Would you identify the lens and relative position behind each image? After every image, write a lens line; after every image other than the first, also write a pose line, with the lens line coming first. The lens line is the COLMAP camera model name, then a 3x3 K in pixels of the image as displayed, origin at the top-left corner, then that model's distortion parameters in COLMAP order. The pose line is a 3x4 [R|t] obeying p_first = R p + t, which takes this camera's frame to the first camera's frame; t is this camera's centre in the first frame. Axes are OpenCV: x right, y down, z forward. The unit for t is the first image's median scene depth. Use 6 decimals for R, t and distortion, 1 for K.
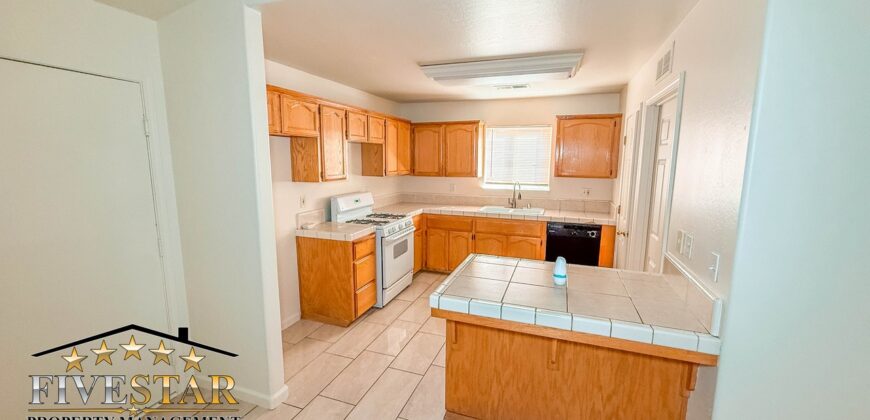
lens RADIAL K [[343.4, 0, 431.7], [0, 343.4, 211.2], [0, 0, 1]] dist [-0.006943, -0.000146]
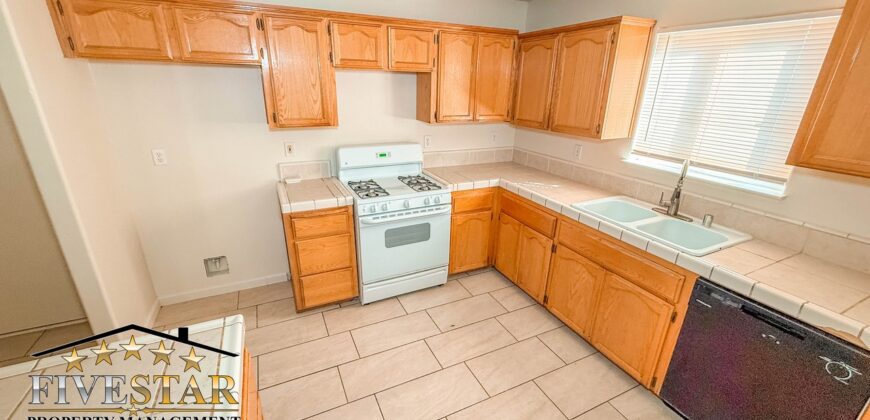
lens RADIAL K [[343.4, 0, 431.7], [0, 343.4, 211.2], [0, 0, 1]] dist [-0.006943, -0.000146]
pose [[0.719344, 0.249044, -0.648476, 0.334567], [-0.120804, 0.964149, 0.236270, -0.092783], [0.684069, -0.091621, 0.723641, 0.488987]]
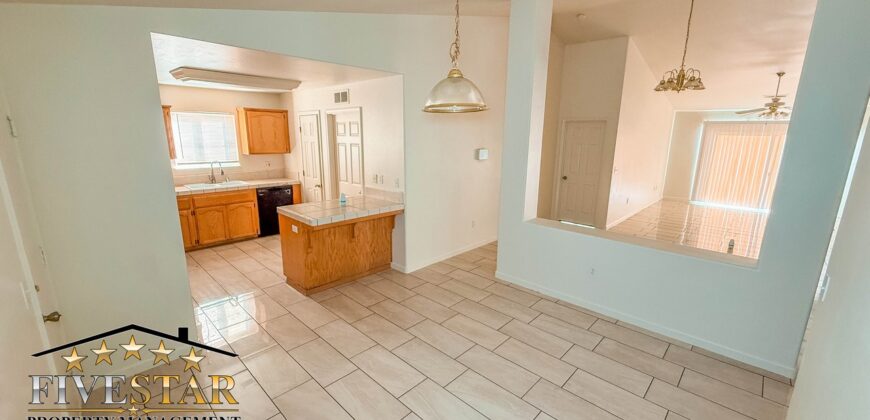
lens RADIAL K [[343.4, 0, 431.7], [0, 343.4, 211.2], [0, 0, 1]] dist [-0.006943, -0.000146]
pose [[0.395348, -0.202989, 0.895821, -0.584658], [0.126493, 0.978015, 0.165789, -0.017611], [-0.909780, 0.047770, 0.412333, -0.168070]]
